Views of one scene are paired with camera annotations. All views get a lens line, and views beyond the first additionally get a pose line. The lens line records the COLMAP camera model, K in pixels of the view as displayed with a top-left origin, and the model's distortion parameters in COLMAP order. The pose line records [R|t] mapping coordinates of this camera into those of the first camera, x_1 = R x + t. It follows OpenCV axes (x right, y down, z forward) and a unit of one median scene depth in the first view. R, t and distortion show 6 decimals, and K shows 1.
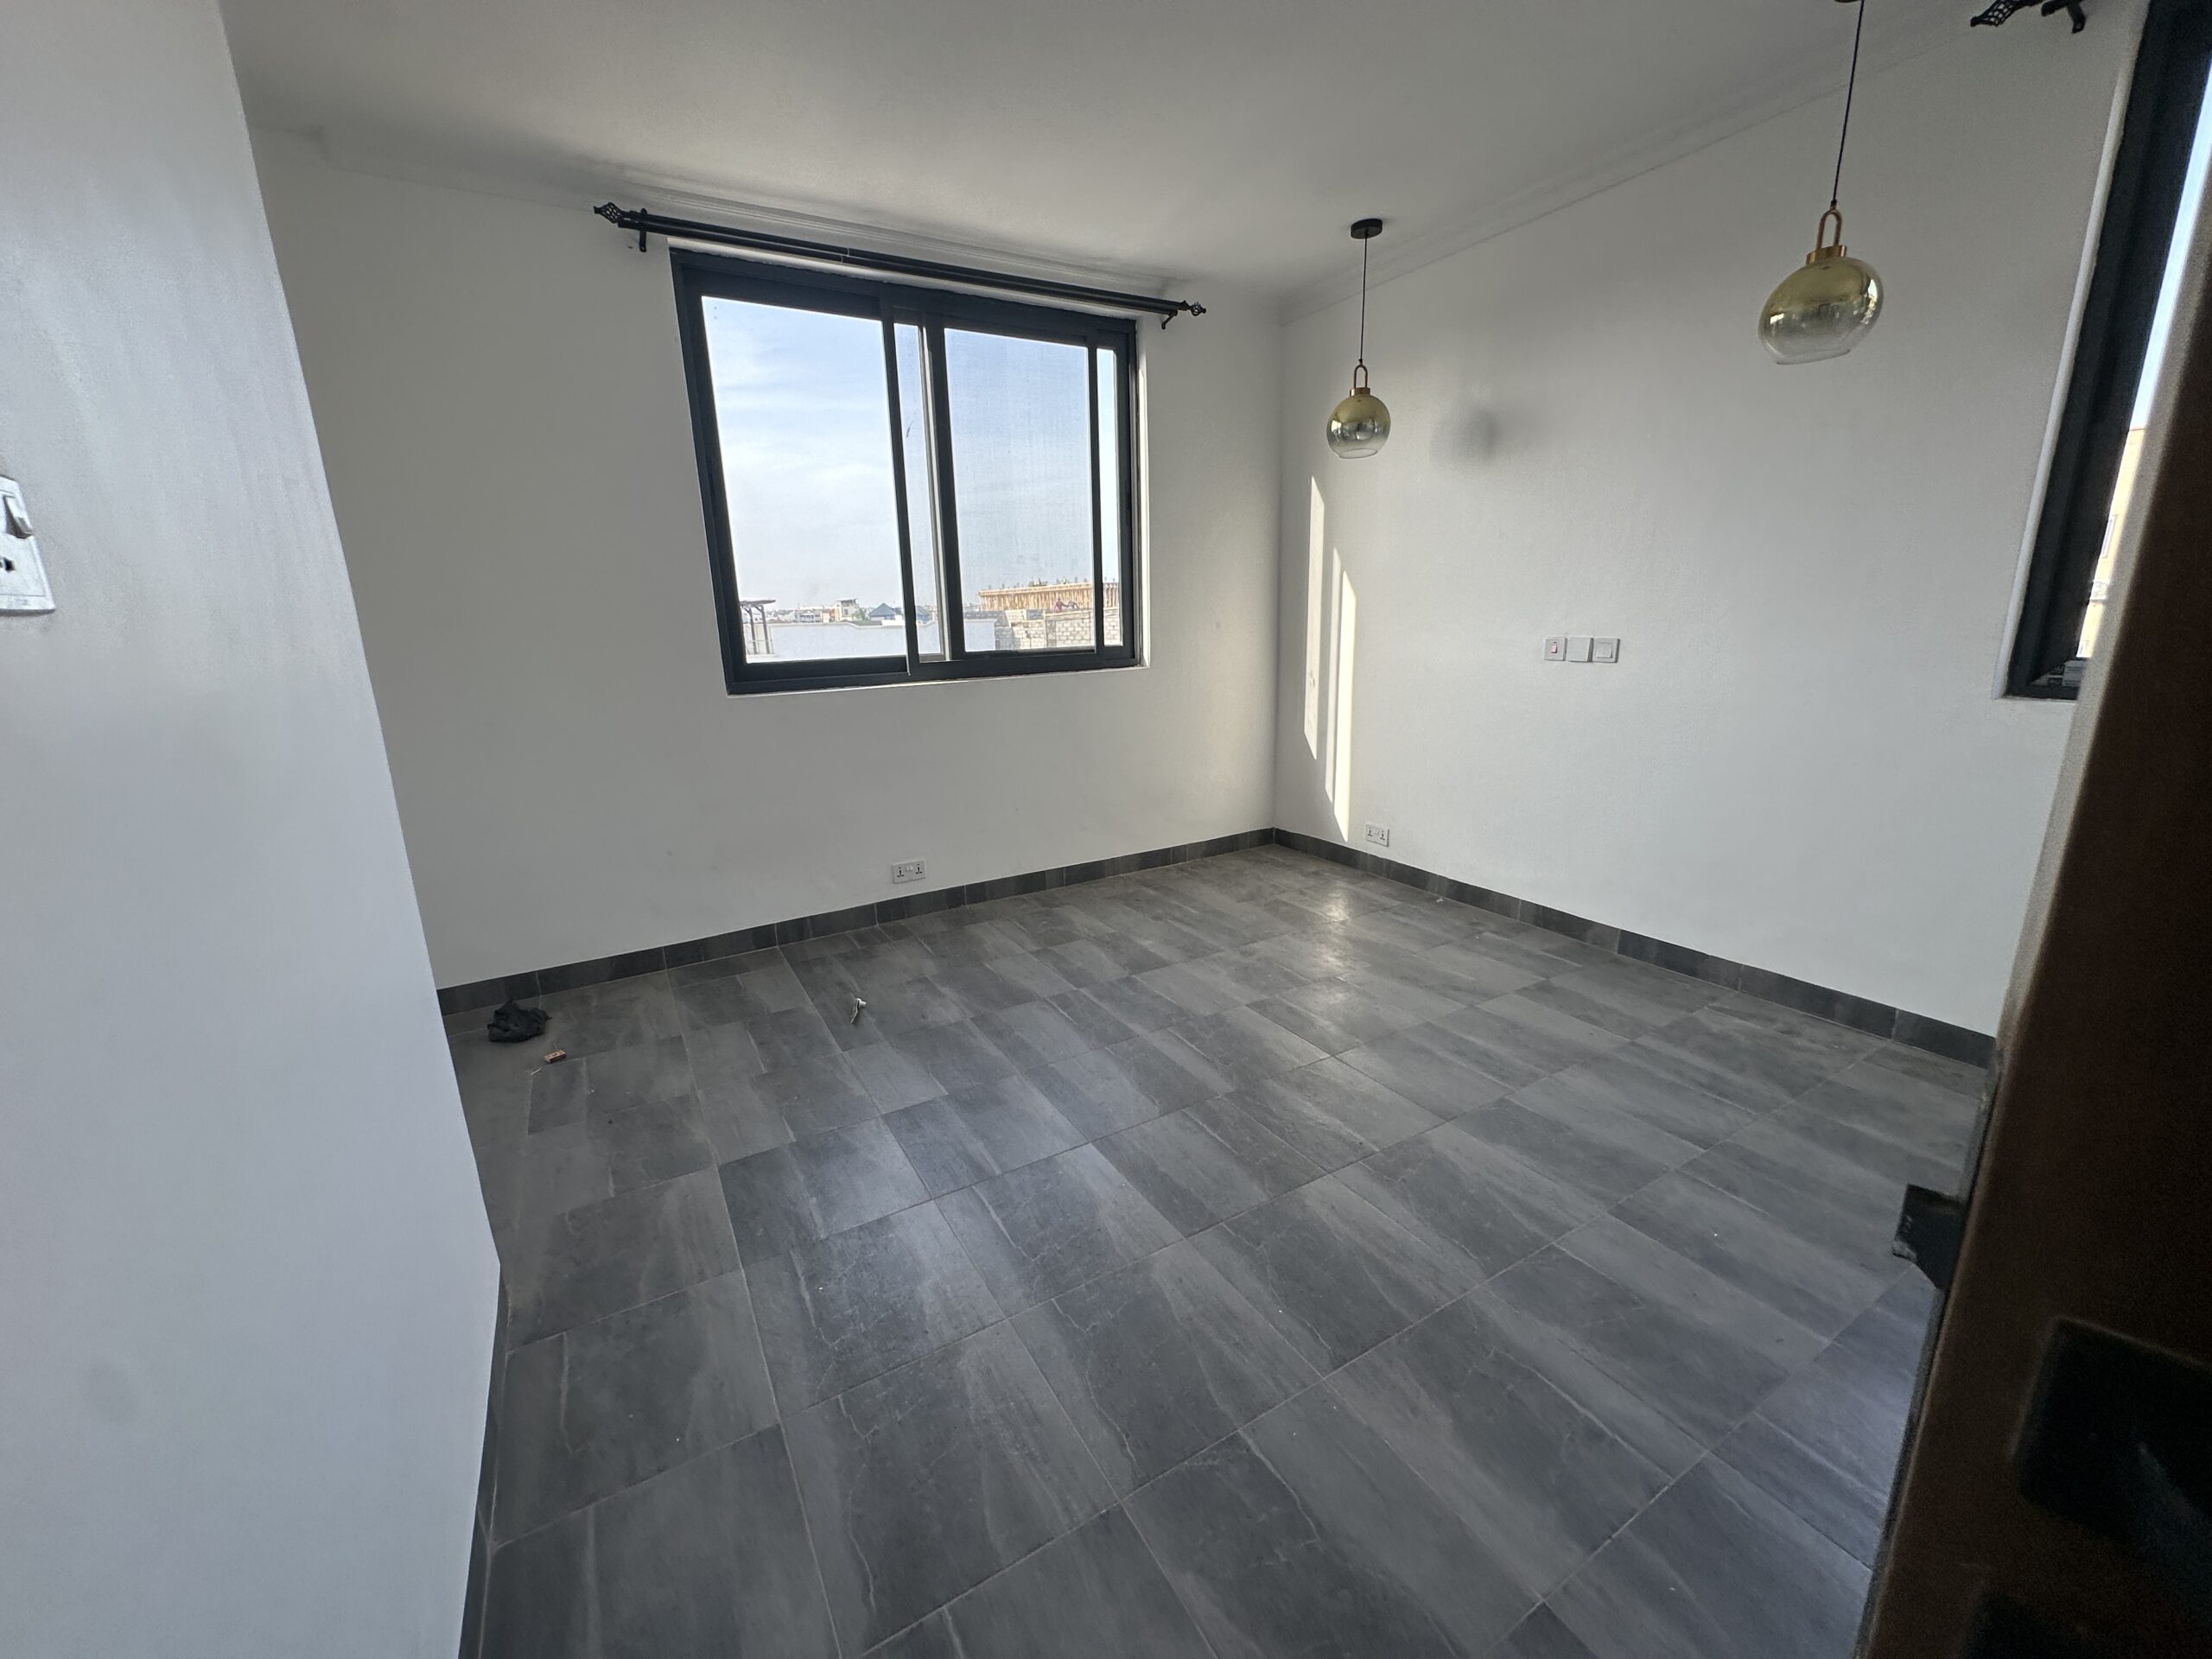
lens RADIAL K [[884.5, 0, 1106.0], [0, 884.5, 829.5], [0, 0, 1]] dist [-0.000808, -0.000050]
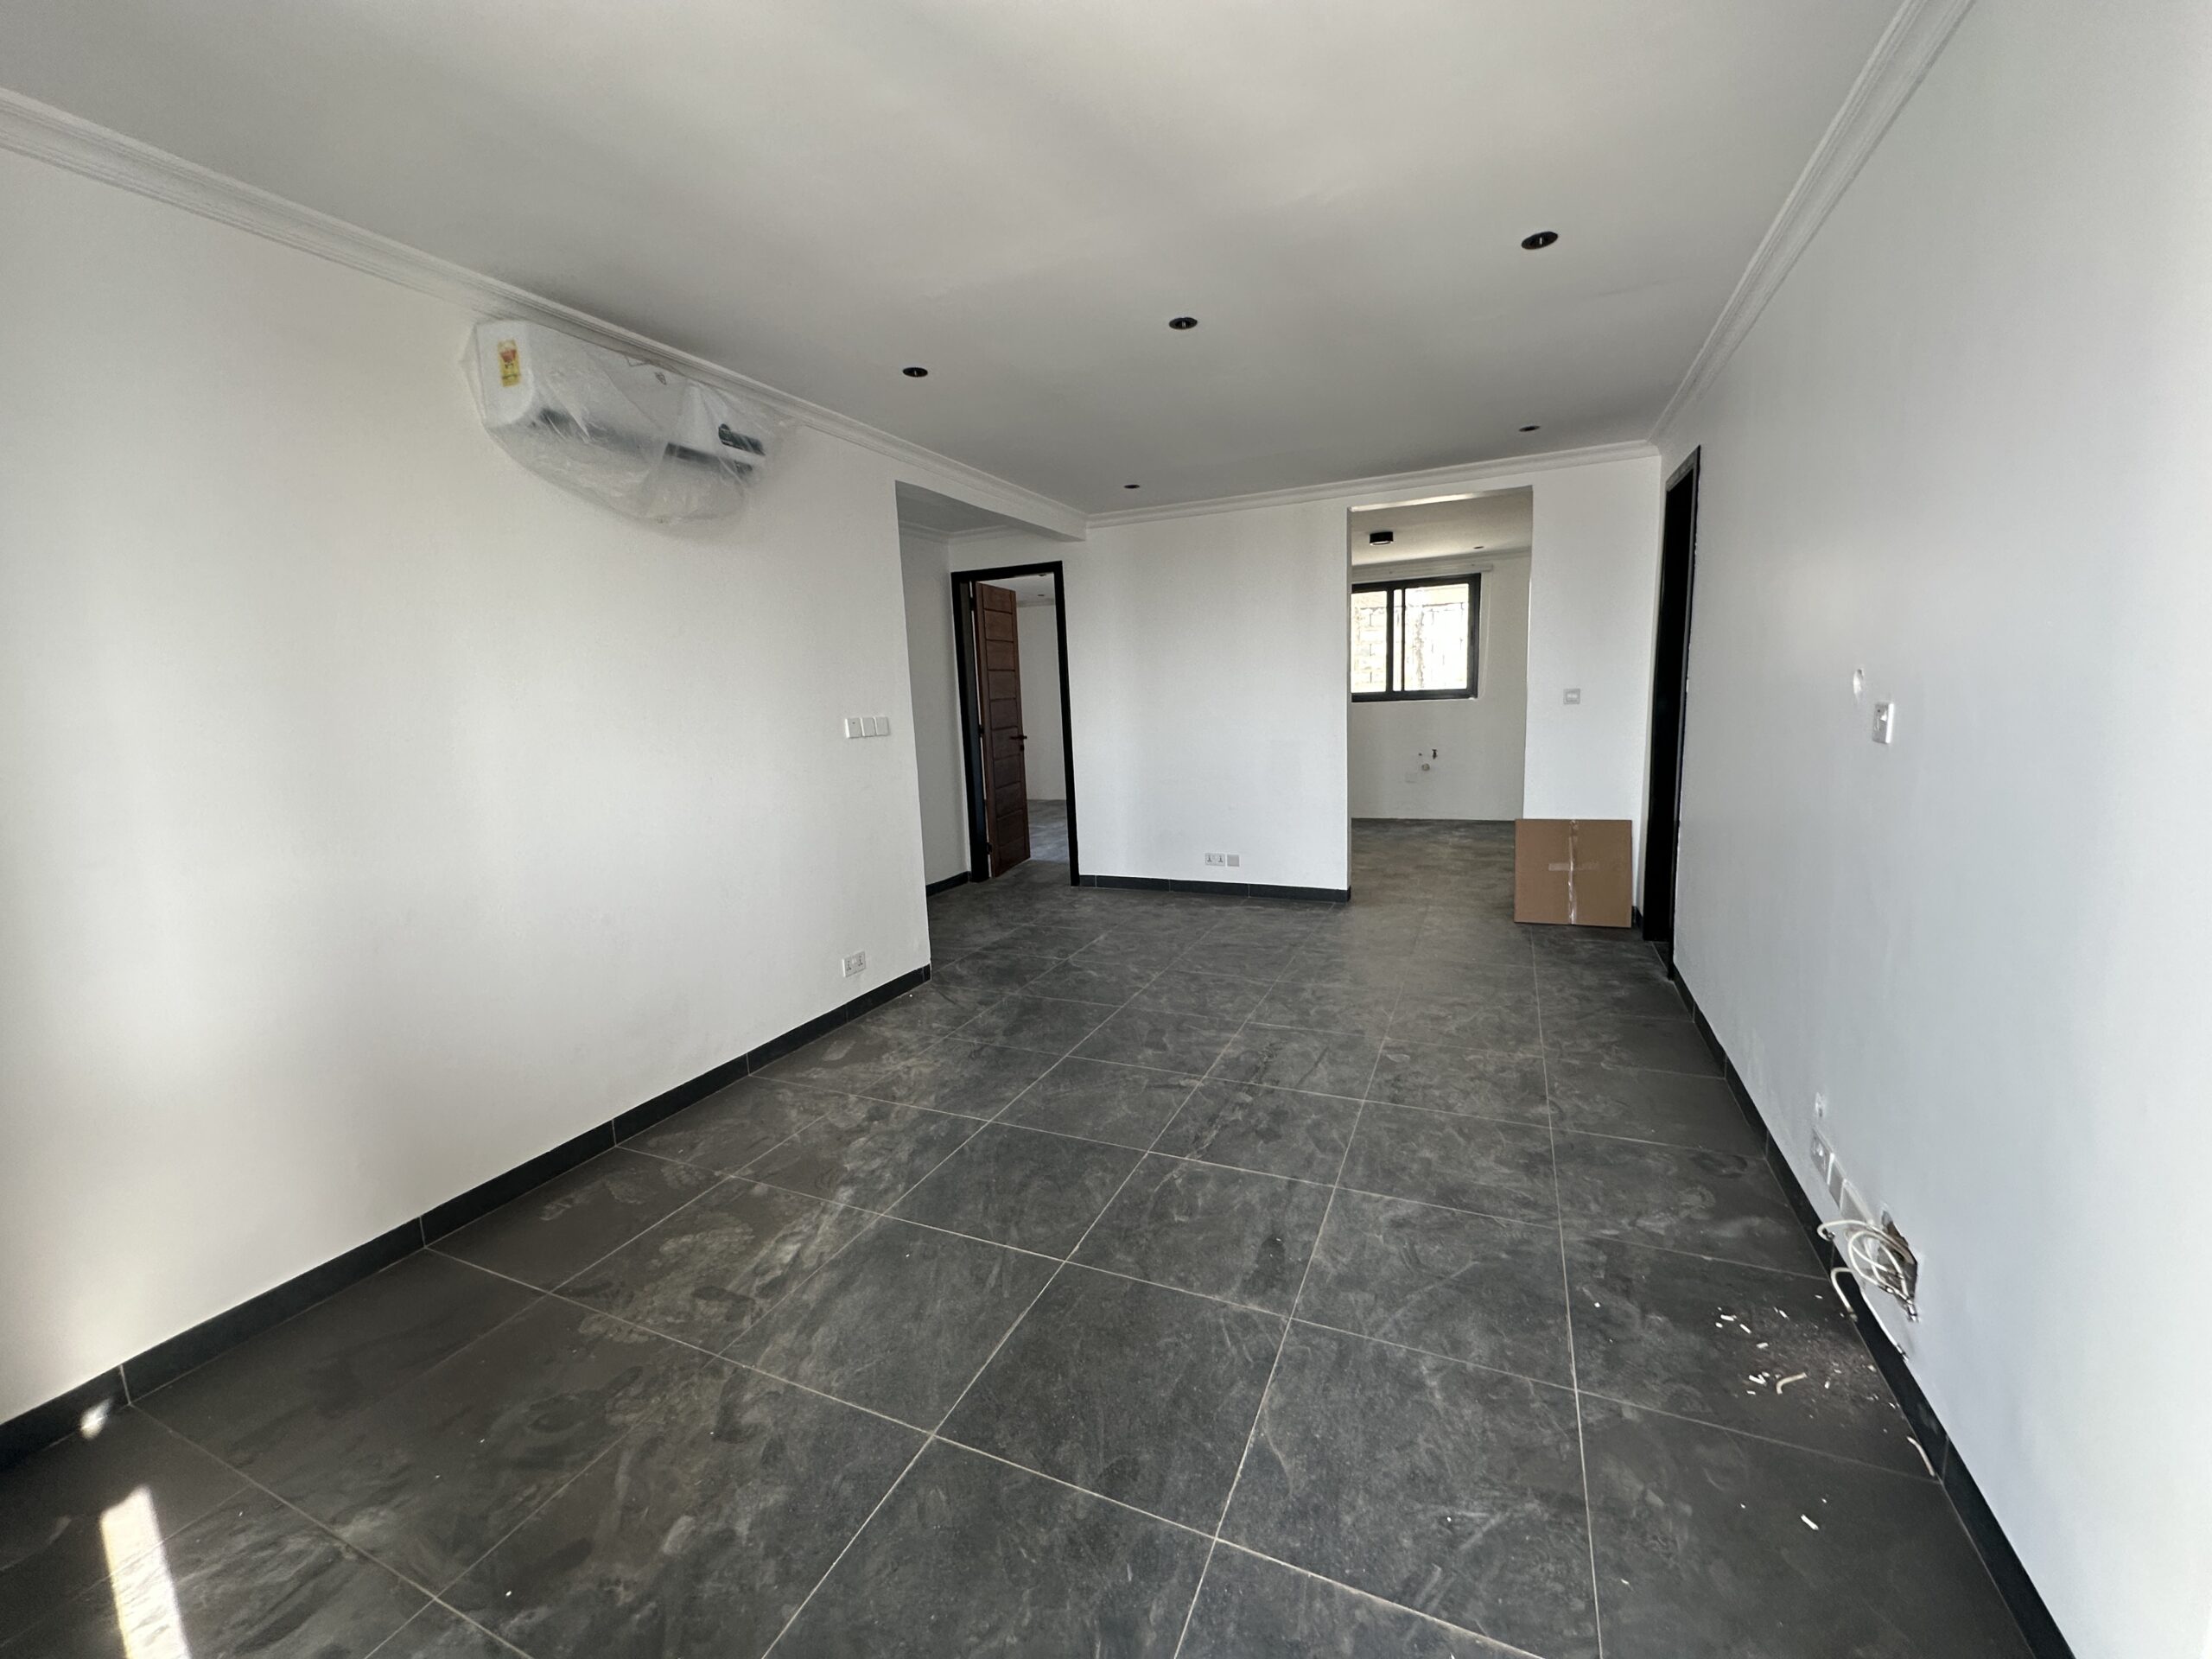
lens RADIAL K [[884.5, 0, 1106.0], [0, 884.5, 829.5], [0, 0, 1]] dist [-0.000808, -0.000050]
pose [[0.587920, 0.126695, -0.798936, 1.687932], [-0.166419, 0.985475, 0.033813, 0.327218], [0.791615, 0.113079, 0.600465, -1.530154]]
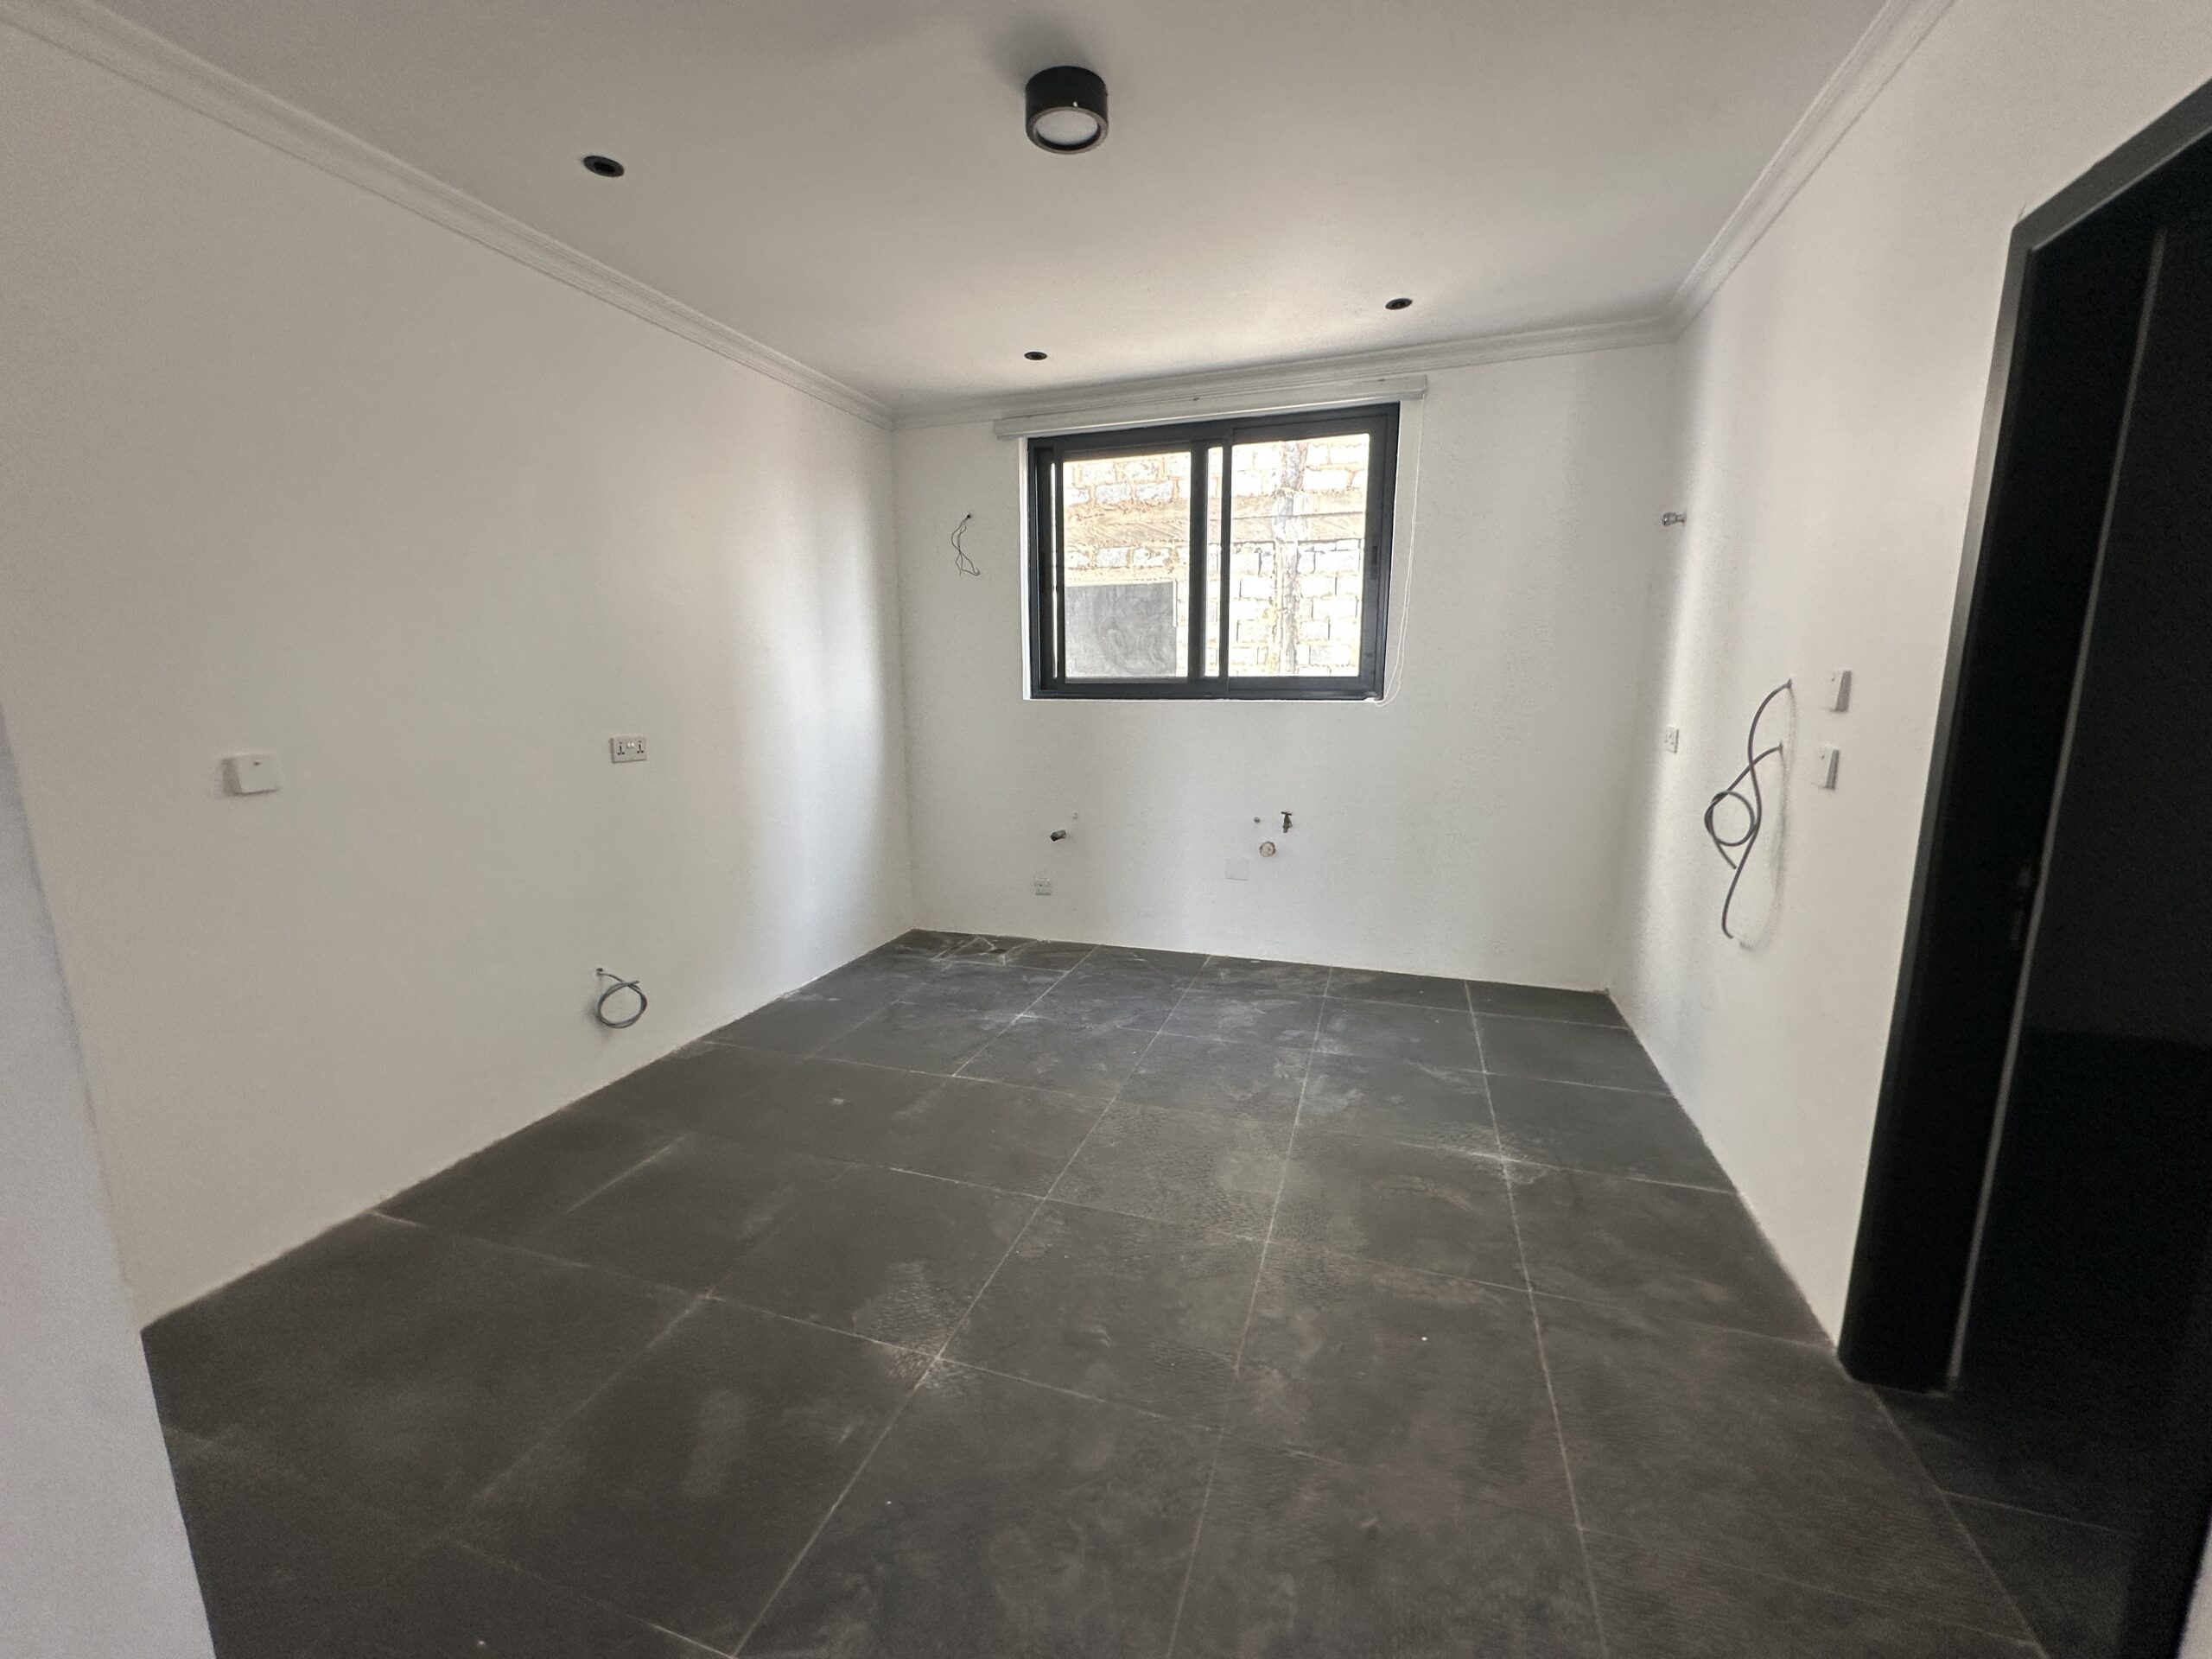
lens RADIAL K [[884.5, 0, 1106.0], [0, 884.5, 829.5], [0, 0, 1]] dist [-0.000808, -0.000050]
pose [[0.665249, 0.154072, -0.730552, 0.734809], [-0.187820, 0.981544, 0.035975, 0.013442], [0.722612, 0.113280, 0.681909, -0.022026]]
